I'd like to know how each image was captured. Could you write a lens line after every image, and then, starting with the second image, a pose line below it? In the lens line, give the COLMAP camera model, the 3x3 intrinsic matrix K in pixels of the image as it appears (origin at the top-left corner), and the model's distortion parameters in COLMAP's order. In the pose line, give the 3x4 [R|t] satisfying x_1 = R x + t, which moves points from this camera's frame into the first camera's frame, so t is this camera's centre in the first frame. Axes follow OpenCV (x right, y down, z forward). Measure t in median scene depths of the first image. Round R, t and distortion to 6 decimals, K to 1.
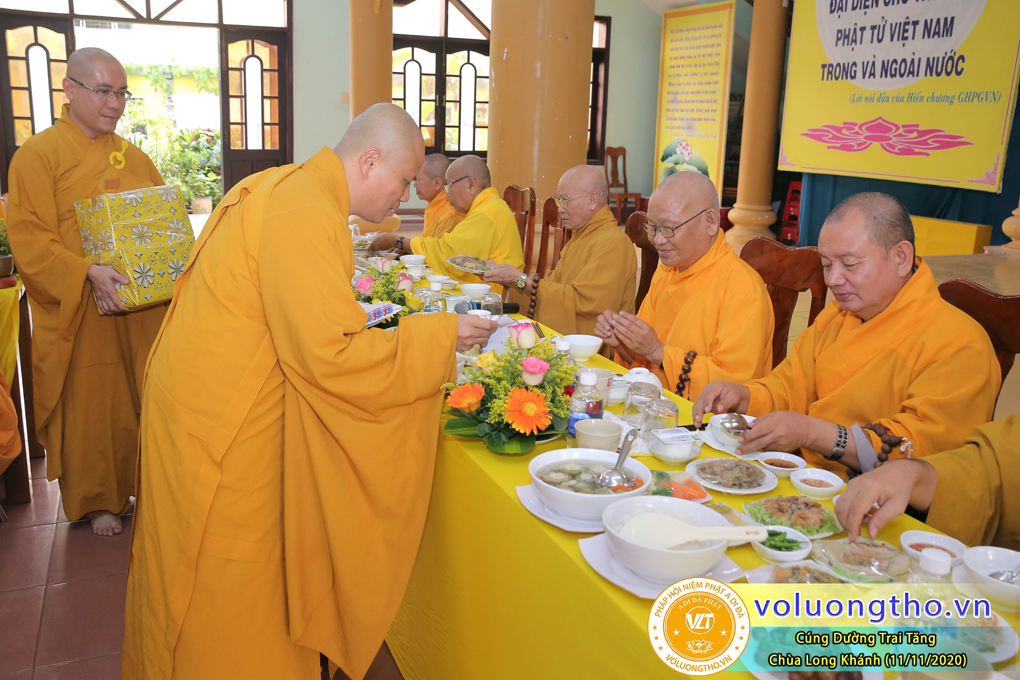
lens RADIAL K [[886.8, 0, 497.3], [0, 886.8, 318.9], [0, 0, 1]] dist [-0.017560, 0.062337]
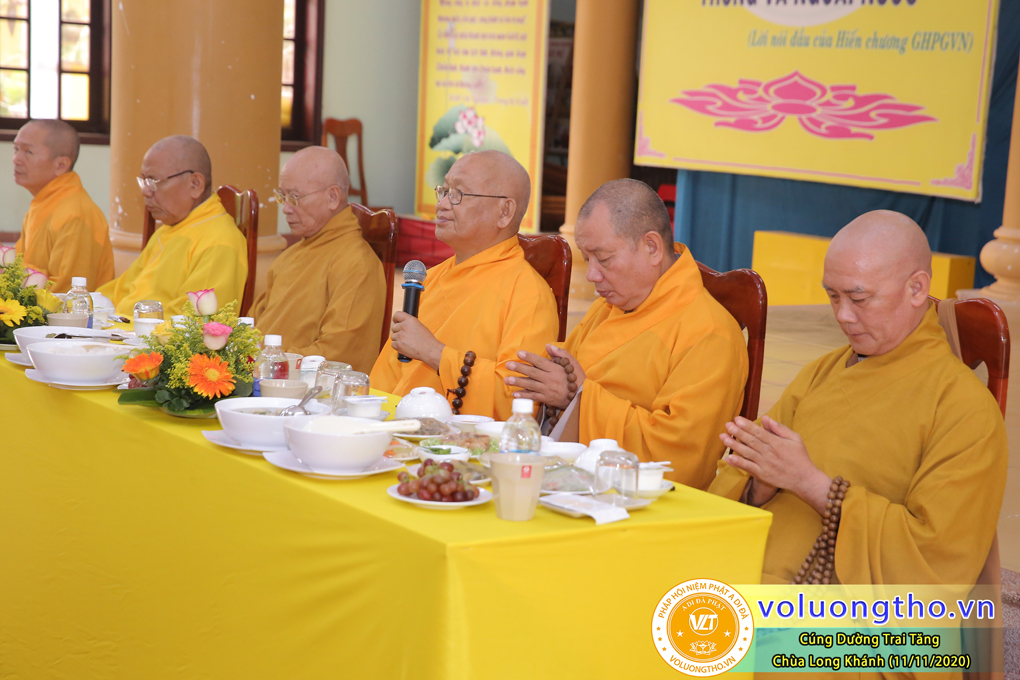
lens RADIAL K [[2025.6, 0, 510.0], [0, 2025.6, 340.0], [0, 0, 1]] dist [0.276865, -0.249547]
pose [[0.979153, -0.006309, 0.203024, -0.018393], [0.023513, 0.996319, -0.082436, 0.049038], [-0.201756, 0.085492, 0.975697, -0.235804]]
